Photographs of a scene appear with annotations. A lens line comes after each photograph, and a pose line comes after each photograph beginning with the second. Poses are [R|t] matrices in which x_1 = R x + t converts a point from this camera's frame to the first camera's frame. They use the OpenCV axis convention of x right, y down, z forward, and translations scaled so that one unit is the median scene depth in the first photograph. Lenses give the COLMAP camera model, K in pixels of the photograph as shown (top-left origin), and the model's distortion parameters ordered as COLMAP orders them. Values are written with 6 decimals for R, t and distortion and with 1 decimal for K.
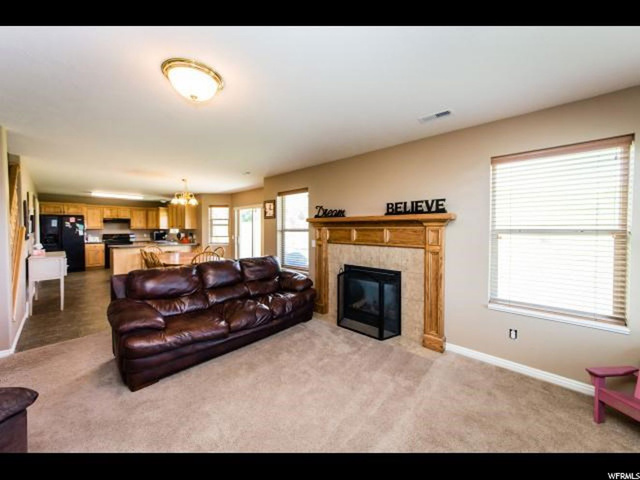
lens RADIAL K [[238.9, 0, 329.6], [0, 238.9, 231.3], [0, 0, 1]] dist [-0.000188, 0.000421]
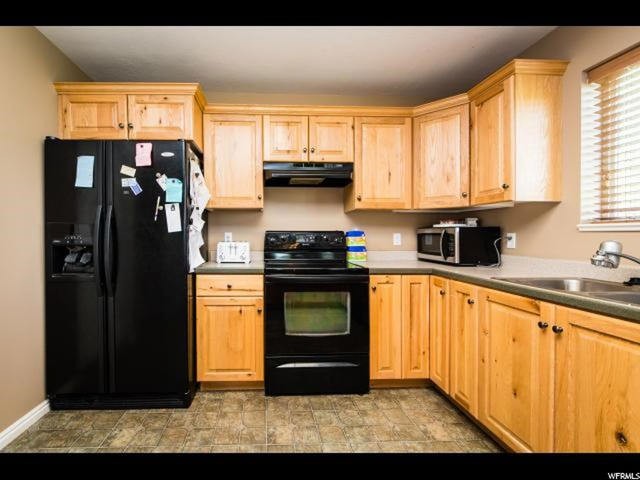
lens RADIAL K [[291.6, 0, 279.4], [0, 291.6, 235.7], [0, 0, 1]] dist [-0.002341, 0.000078]
pose [[0.701240, 0.005635, -0.712903, -1.591226], [-0.009281, 0.999956, -0.001225, 0.037232], [0.712865, 0.007475, 0.701261, 1.761056]]
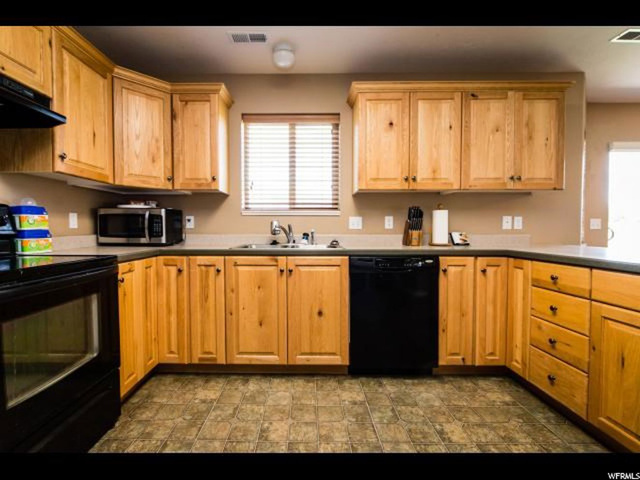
lens RADIAL K [[285.5, 0, 306.5], [0, 285.5, 230.0], [0, 0, 1]] dist [-0.003018, -0.000035]
pose [[0.758314, -0.003159, 0.651881, -1.905286], [0.002555, 0.999995, 0.001874, 0.059375], [-0.651884, 0.000245, 0.758319, 1.780484]]
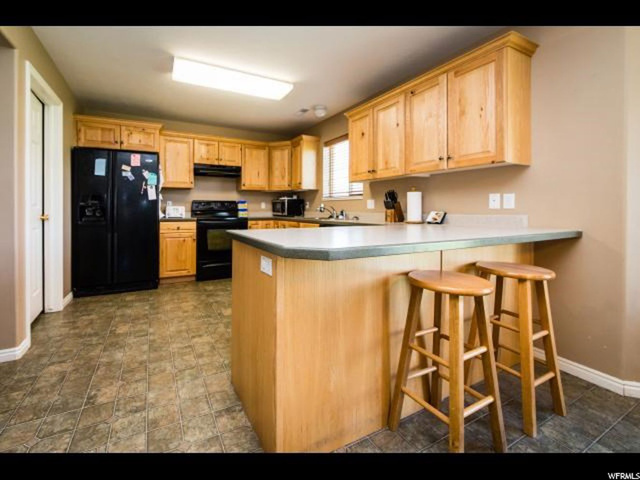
lens RADIAL K [[276.1, 0, 295.3], [0, 276.1, 203.4], [0, 0, 1]] dist [-0.002845, -0.000199]
pose [[0.932562, -0.004421, -0.360982, -1.283201], [-0.005935, 0.999602, -0.027577, 0.067675], [0.360960, 0.027860, 0.932165, 1.295356]]
